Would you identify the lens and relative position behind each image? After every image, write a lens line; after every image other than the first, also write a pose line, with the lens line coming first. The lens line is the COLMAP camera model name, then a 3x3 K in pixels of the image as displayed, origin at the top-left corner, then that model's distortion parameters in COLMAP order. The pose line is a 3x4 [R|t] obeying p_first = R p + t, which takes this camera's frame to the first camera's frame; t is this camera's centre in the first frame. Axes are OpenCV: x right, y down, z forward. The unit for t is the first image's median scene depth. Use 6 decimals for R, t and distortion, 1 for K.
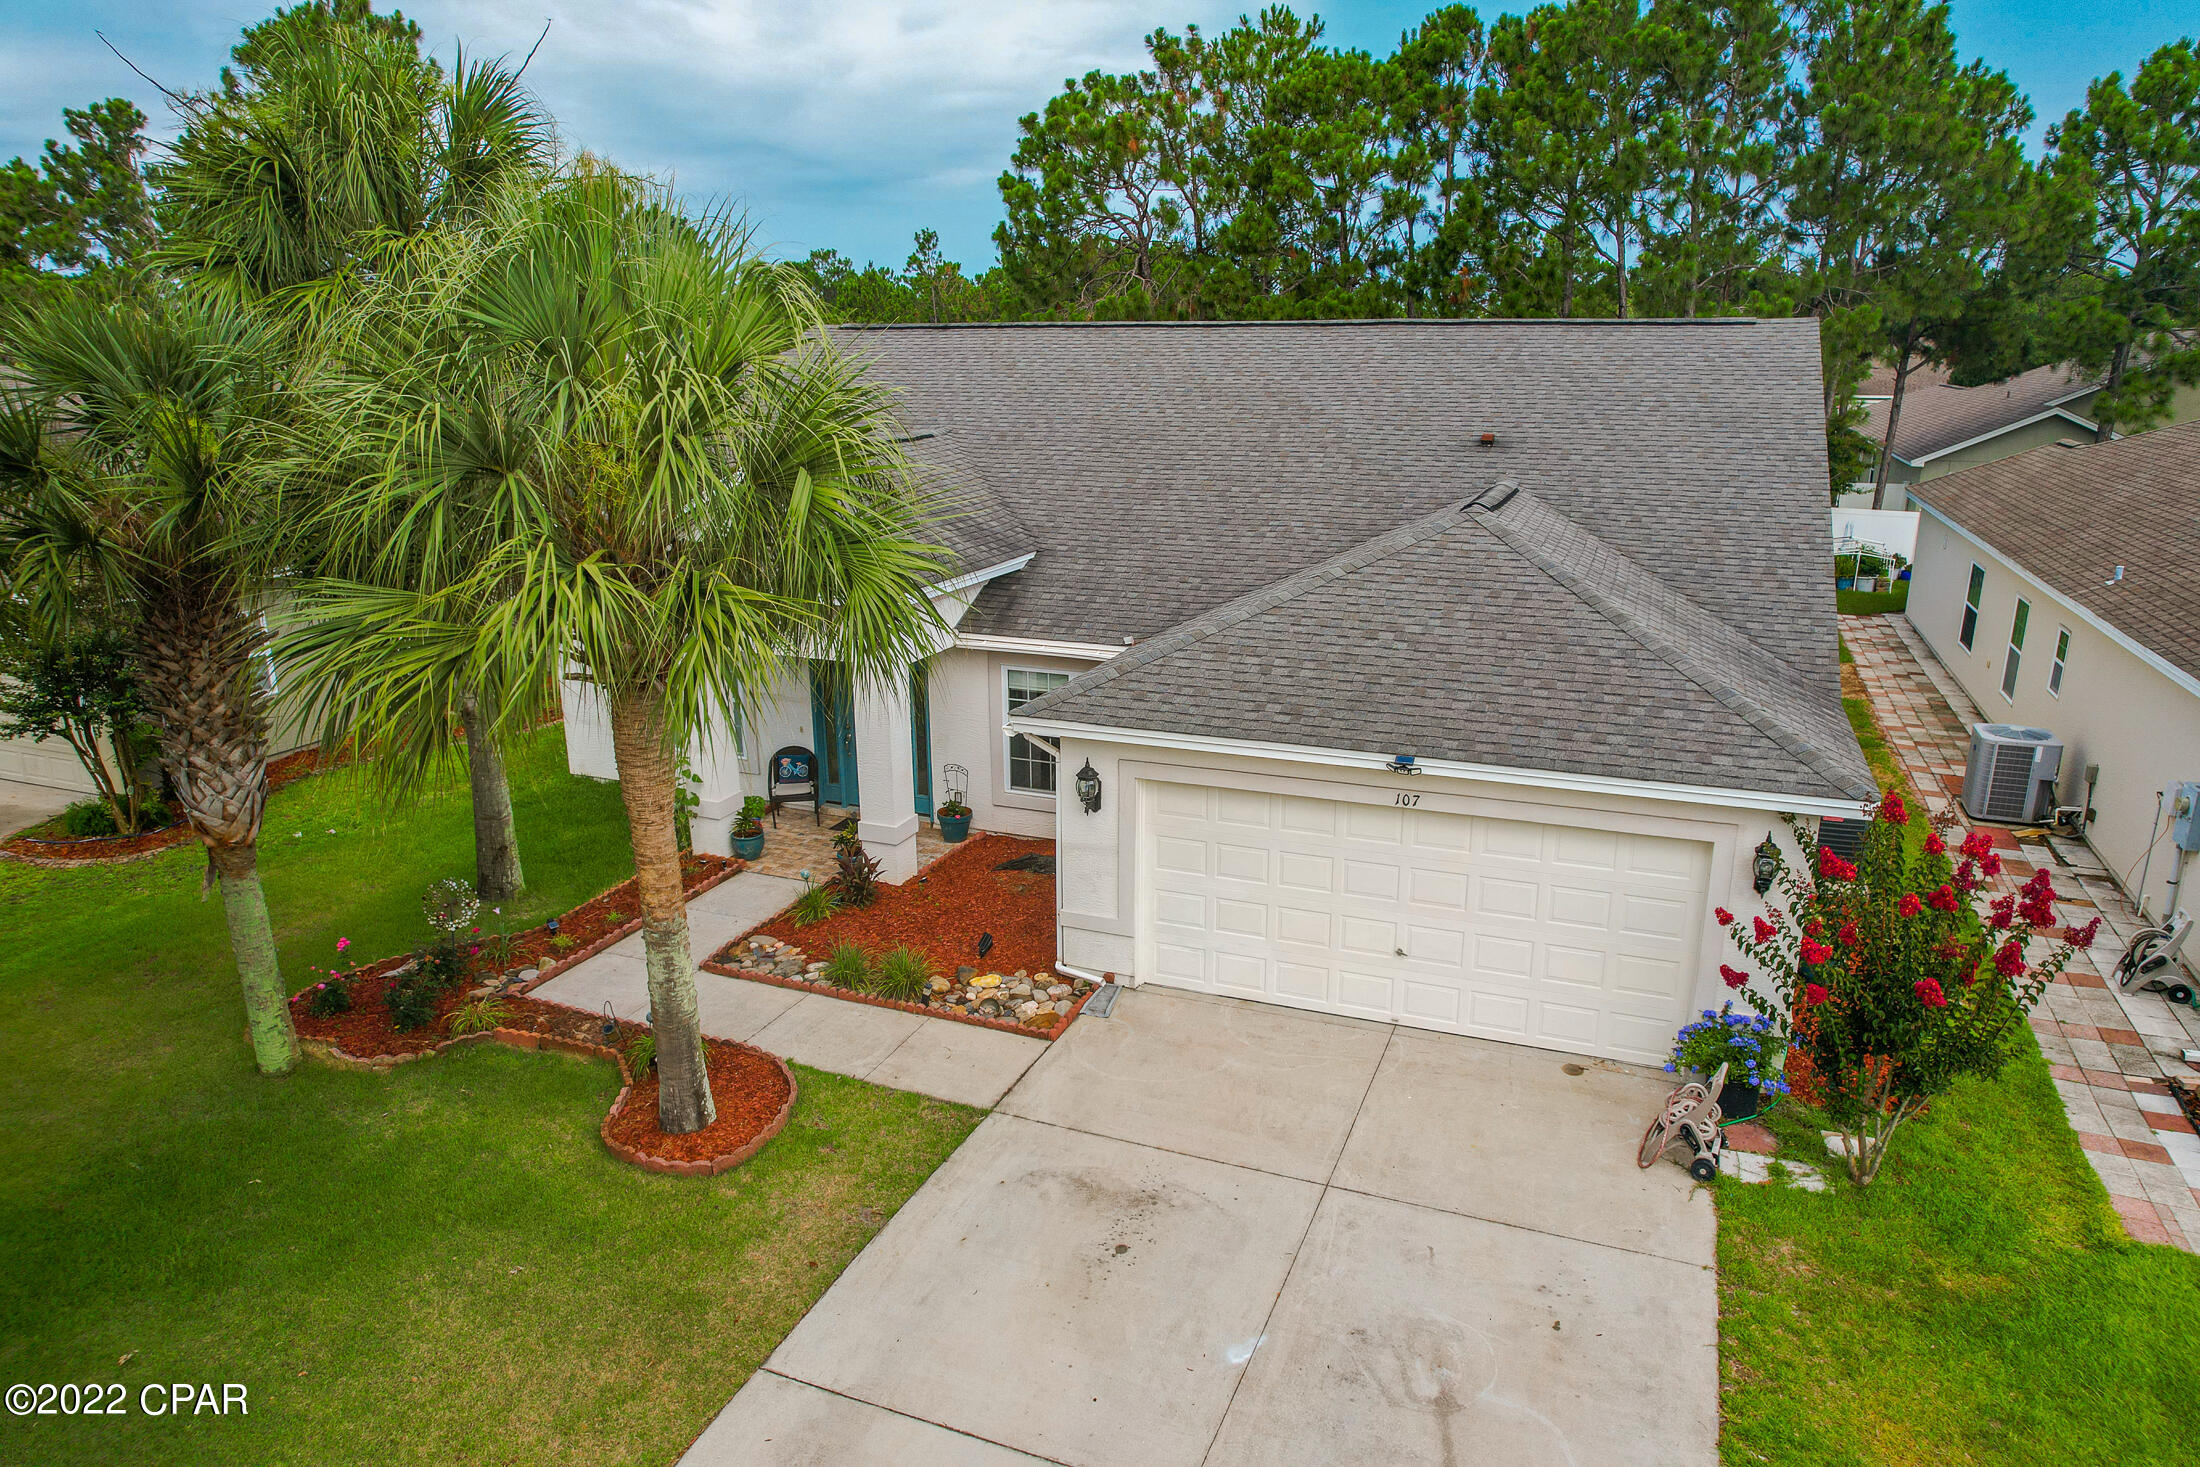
lens RADIAL K [[1406.3, 0, 1111.6], [0, 1406.3, 742.8], [0, 0, 1]] dist [-0.064955, 0.054876]
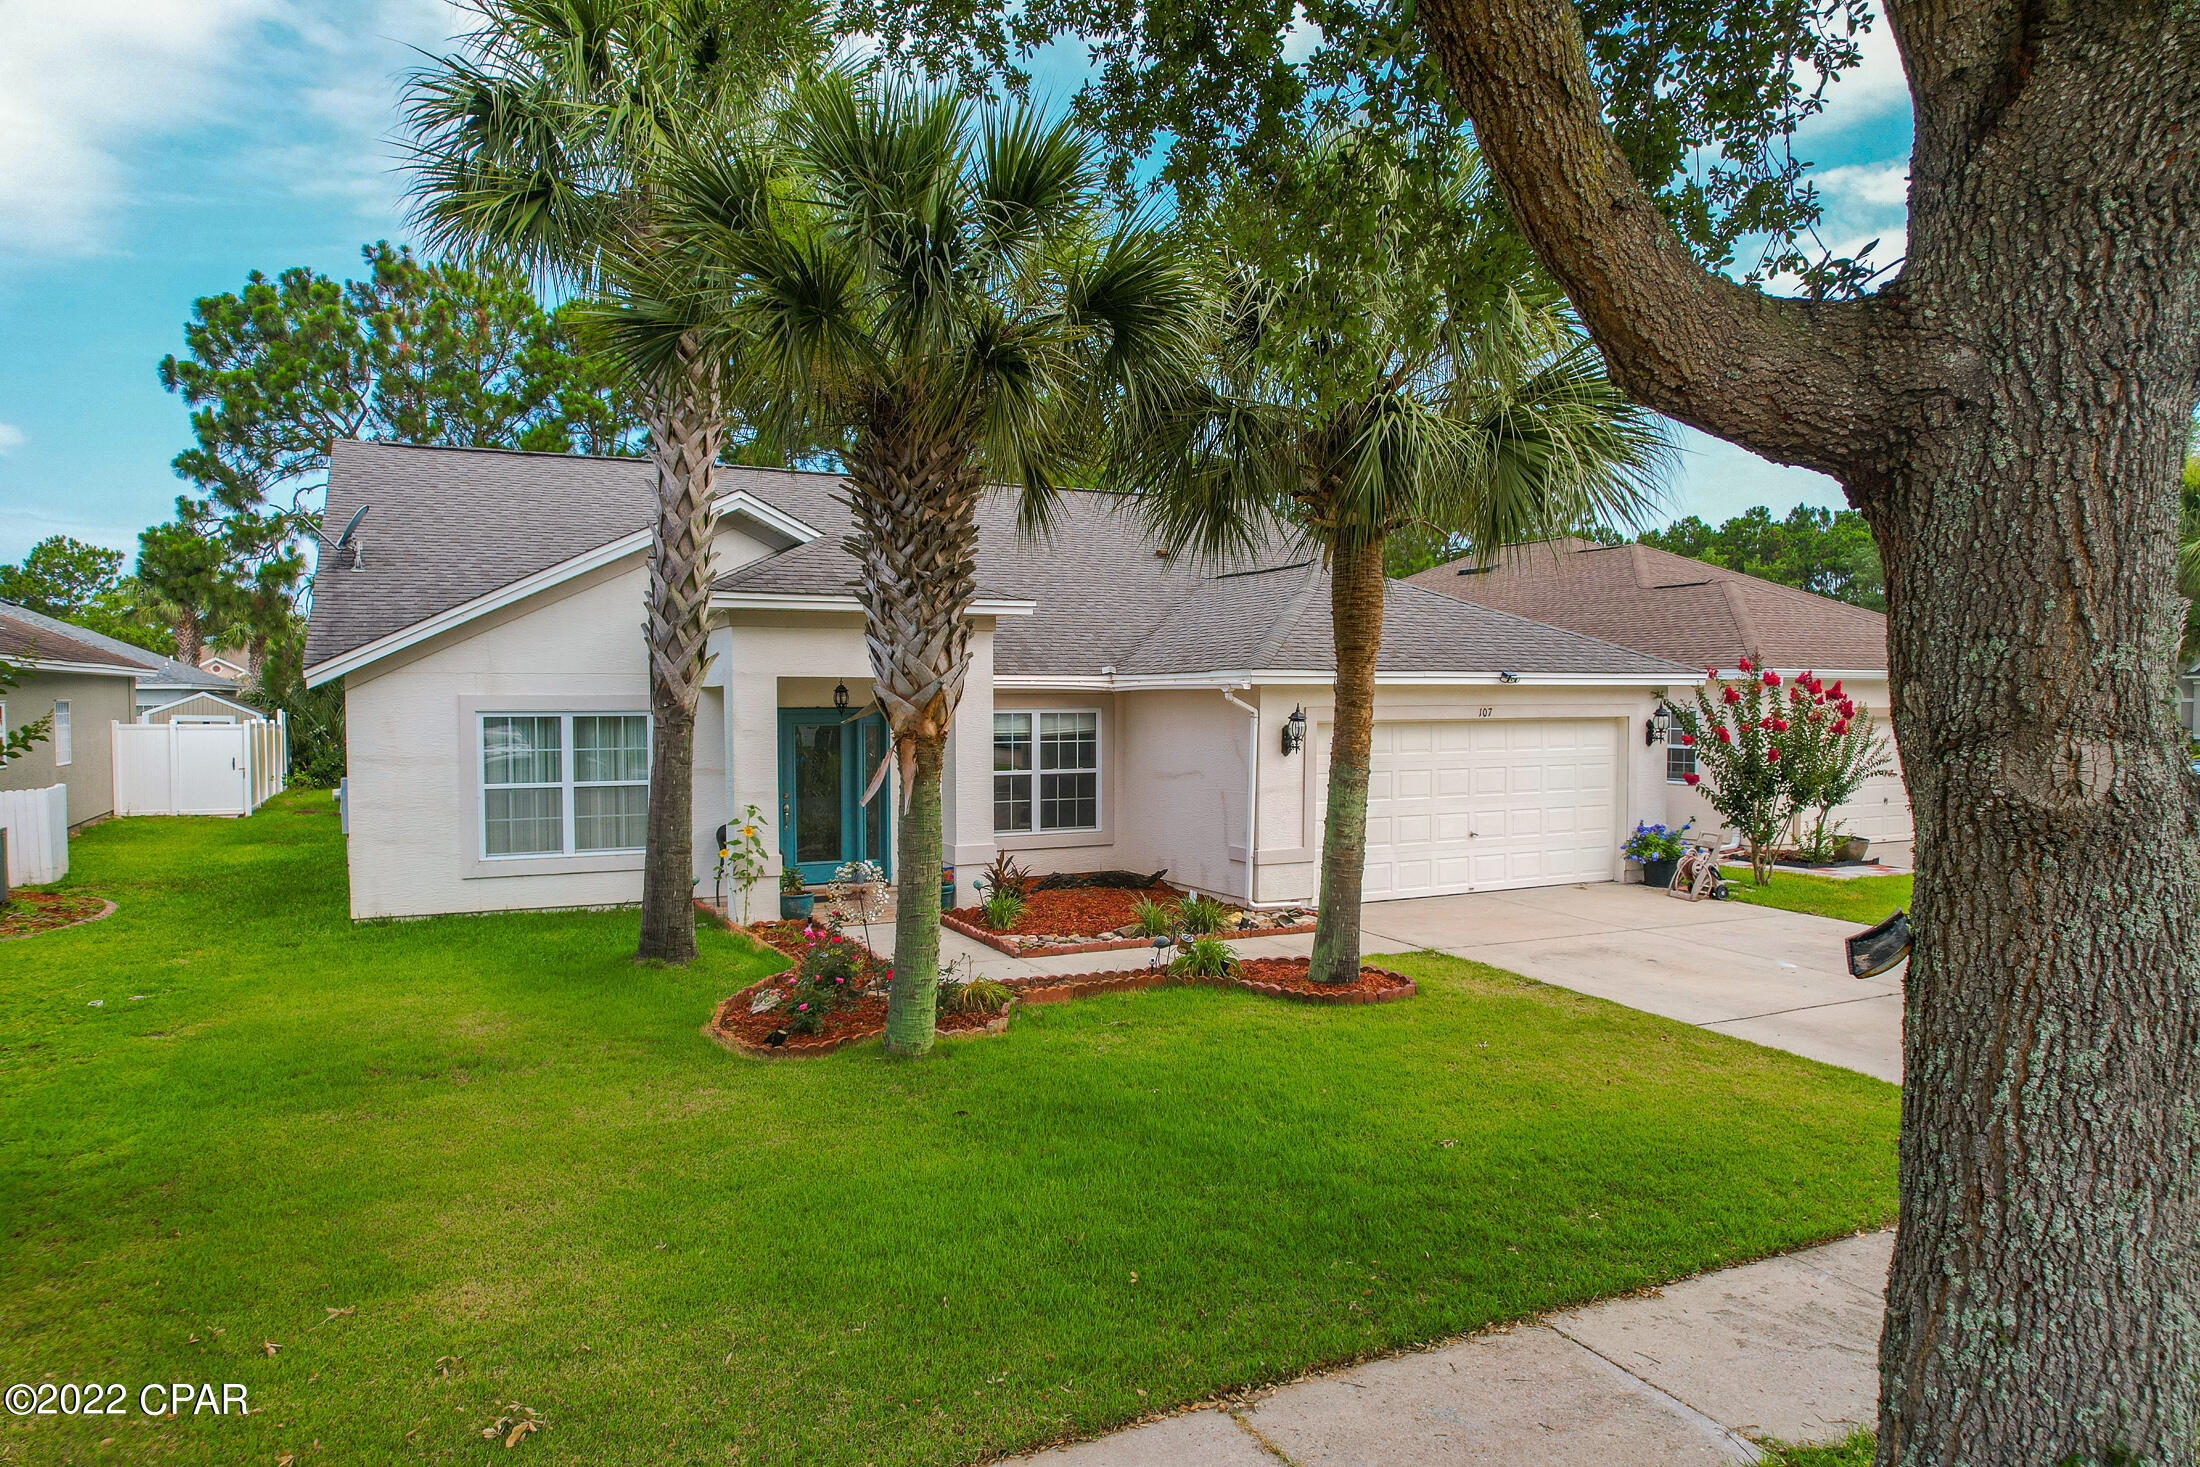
lens RADIAL K [[1406.3, 0, 1117.8], [0, 1406.3, 730.6], [0, 0, 1]] dist [-0.064955, 0.054876]
pose [[0.659349, -0.017649, 0.751629, -1.109846], [0.208297, 0.964879, -0.160068, 0.209940], [-0.722406, 0.262103, 0.639868, 0.367084]]
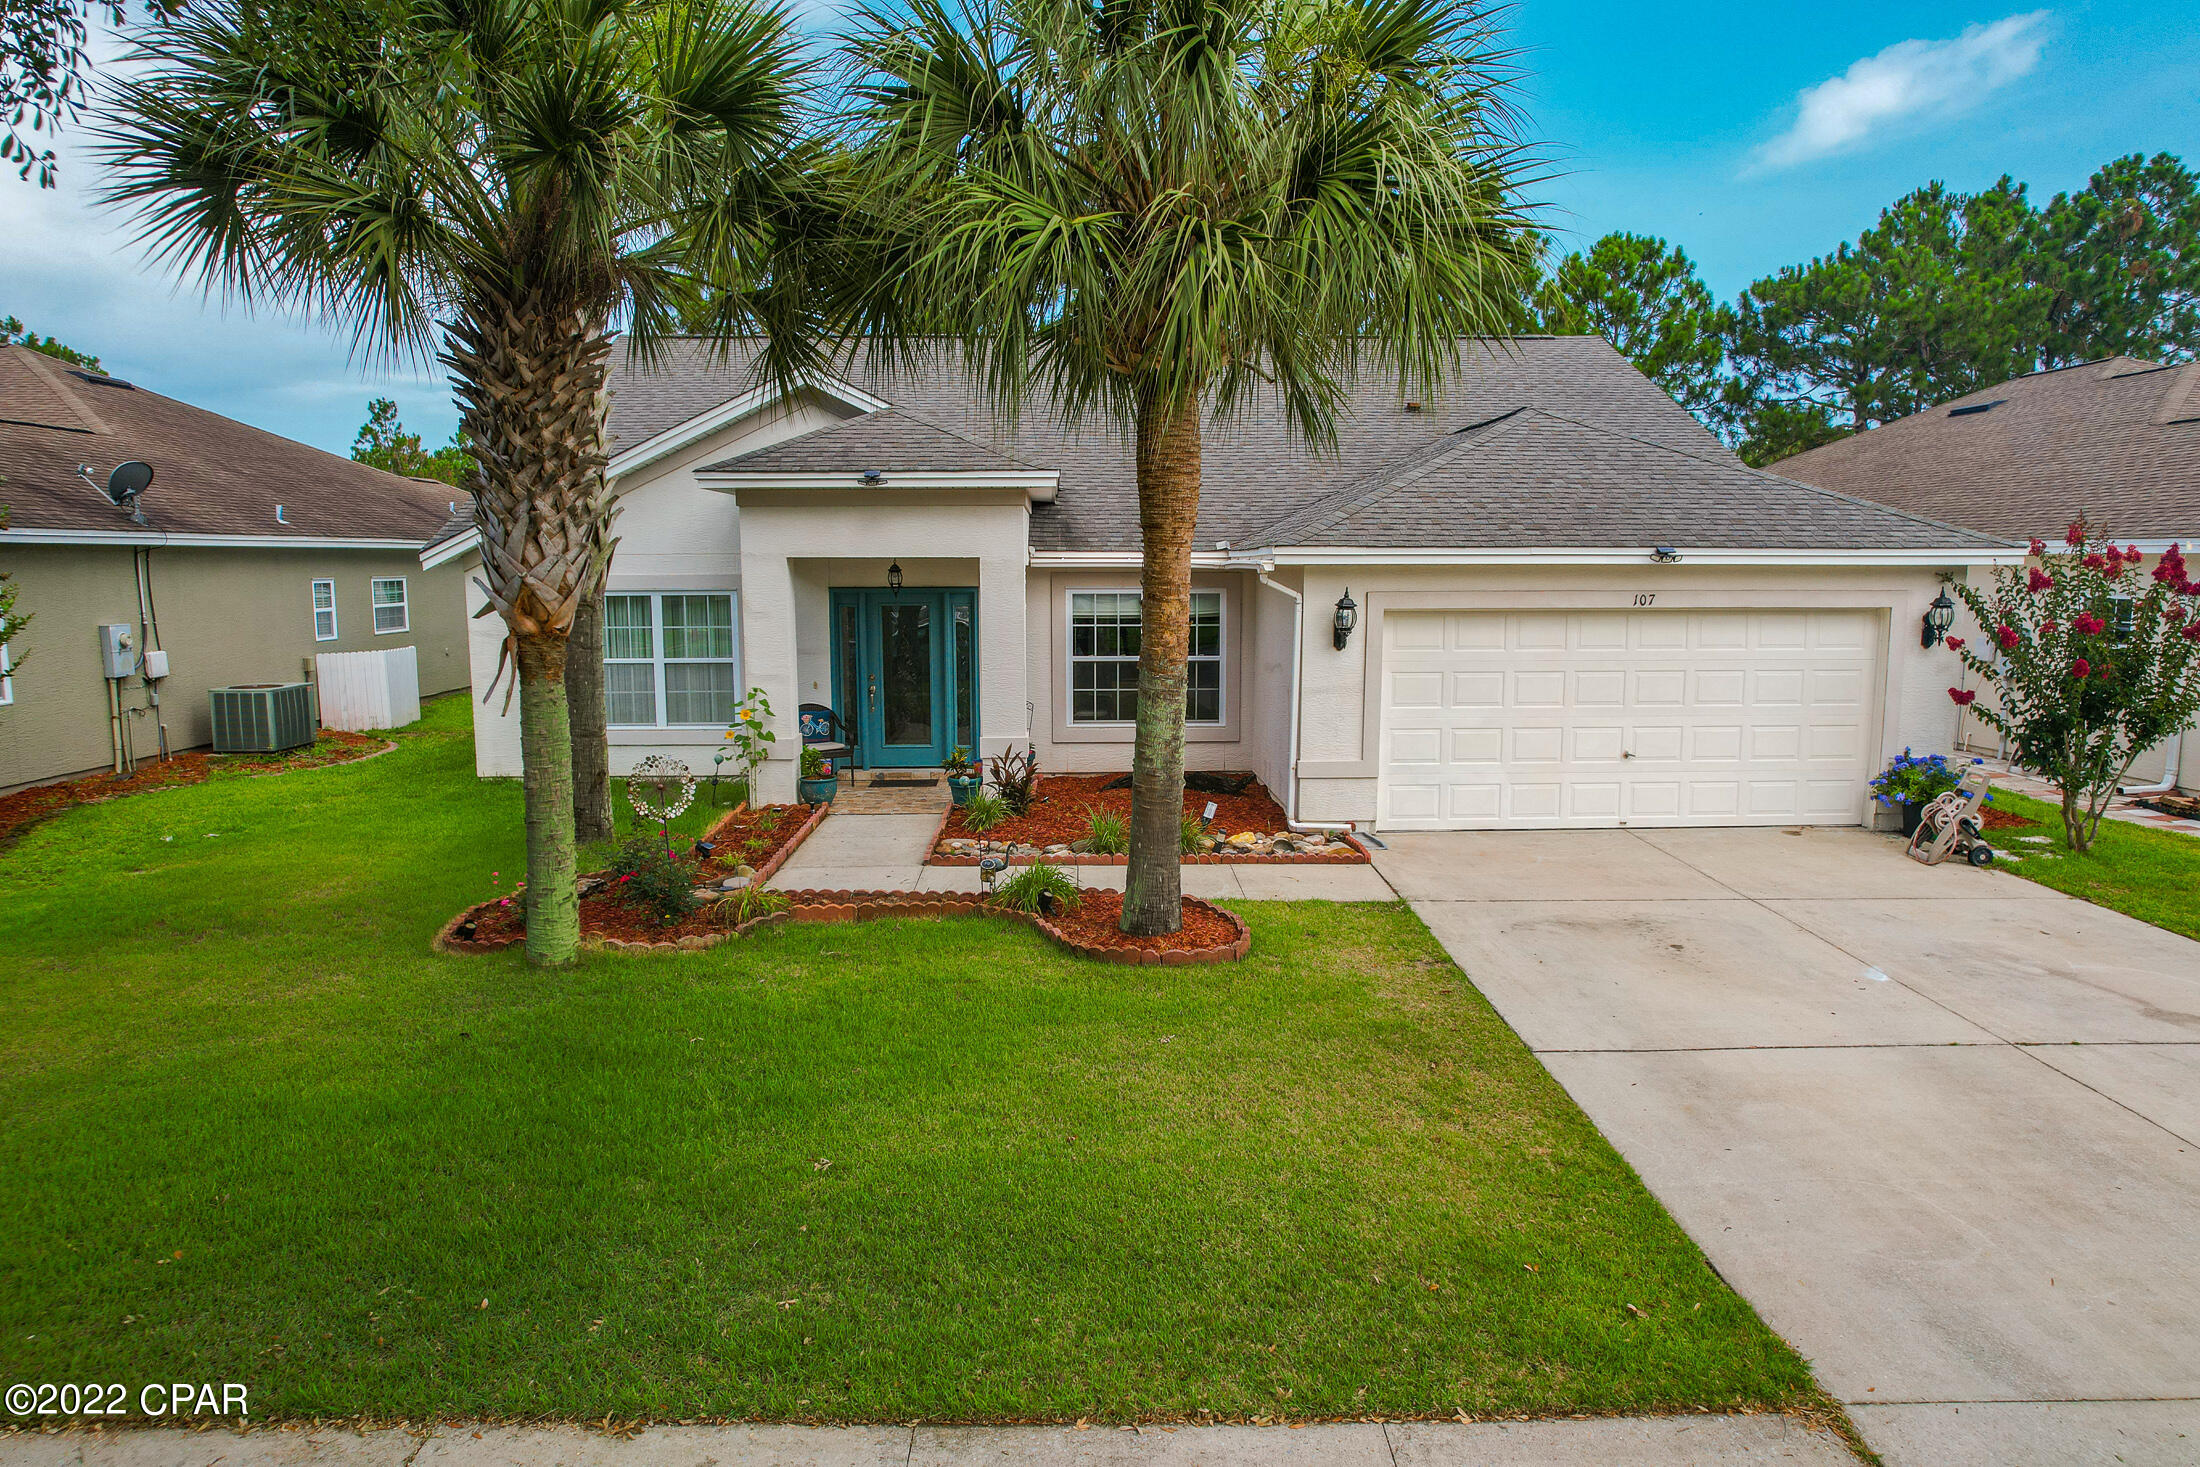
lens RADIAL K [[1406.3, 0, 1109.9], [0, 1406.3, 746.6], [0, 0, 1]] dist [-0.064955, 0.054876]
pose [[0.916023, -0.052694, 0.397649, -0.620588], [0.111517, 0.985708, -0.126270, 0.248019], [-0.385312, 0.160011, 0.908808, 0.184885]]
